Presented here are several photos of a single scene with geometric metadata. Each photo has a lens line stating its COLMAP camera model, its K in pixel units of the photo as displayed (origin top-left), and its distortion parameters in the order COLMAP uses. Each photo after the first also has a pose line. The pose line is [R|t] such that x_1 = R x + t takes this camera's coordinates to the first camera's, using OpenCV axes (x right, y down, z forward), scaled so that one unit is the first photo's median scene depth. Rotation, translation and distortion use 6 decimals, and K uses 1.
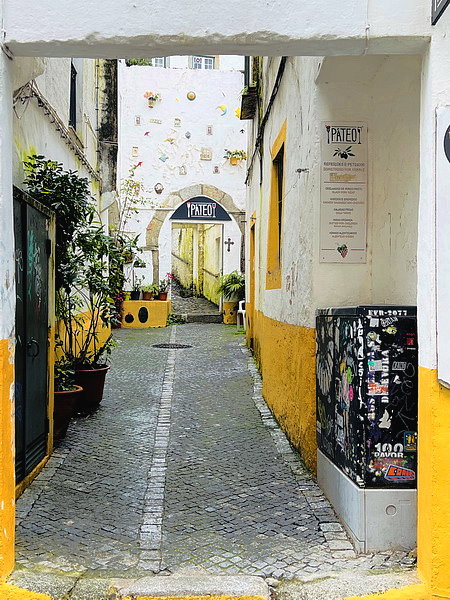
lens RADIAL K [[742.6, 0, 225.0], [0, 742.6, 300.0], [0, 0, 1]] dist [0.144207, 0.003541]
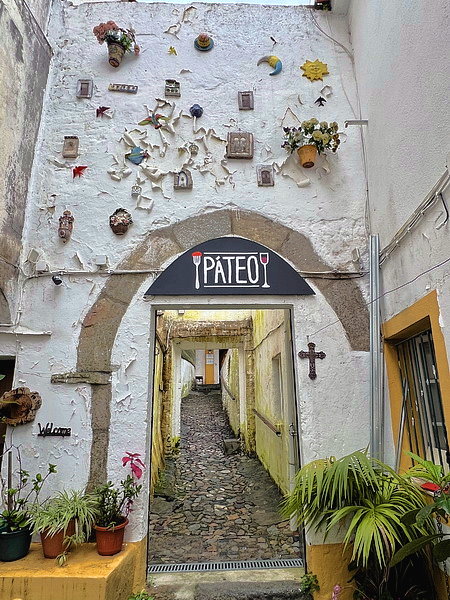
lens RADIAL K [[405.1, 0, 225.0], [0, 405.1, 300.0], [0, 0, 1]] dist [0.004978, 0.000460]
pose [[0.992031, -0.055493, -0.113118, -0.012473], [0.024306, 0.965208, -0.260352, -0.053451], [0.123630, 0.255528, 0.958865, 0.810178]]
